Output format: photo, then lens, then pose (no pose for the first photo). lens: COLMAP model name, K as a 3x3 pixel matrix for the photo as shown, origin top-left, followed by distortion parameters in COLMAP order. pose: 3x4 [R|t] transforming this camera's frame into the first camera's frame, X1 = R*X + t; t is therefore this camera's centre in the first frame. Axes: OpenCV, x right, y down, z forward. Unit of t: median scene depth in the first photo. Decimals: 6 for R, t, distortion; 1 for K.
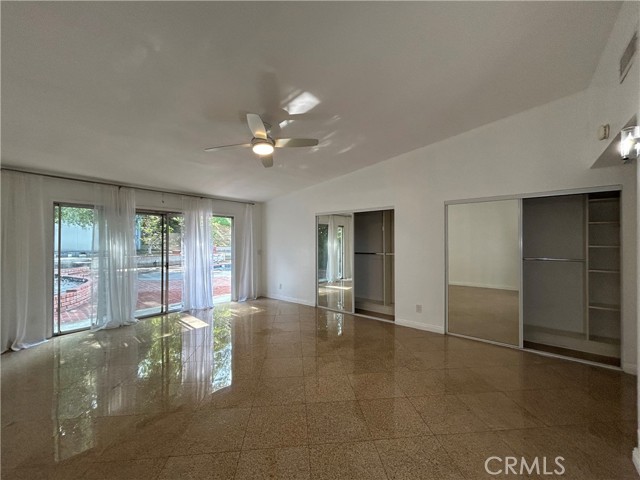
lens RADIAL K [[255.4, 0, 317.8], [0, 255.4, 243.2], [0, 0, 1]] dist [-0.000958, -0.000046]
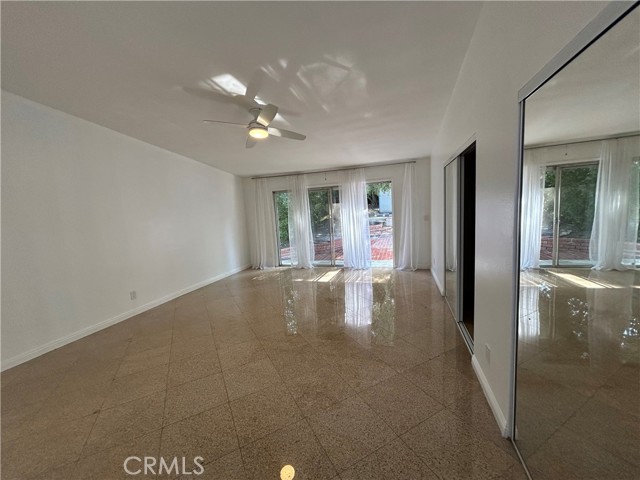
lens RADIAL K [[255.4, 0, 321.0], [0, 255.4, 239.0], [0, 0, 1]] dist [-0.000958, -0.000046]
pose [[0.383410, 0.086563, -0.919513, 0.534744], [0.050779, 0.992116, 0.114571, -0.014051], [0.922181, -0.090619, 0.375992, 0.444039]]
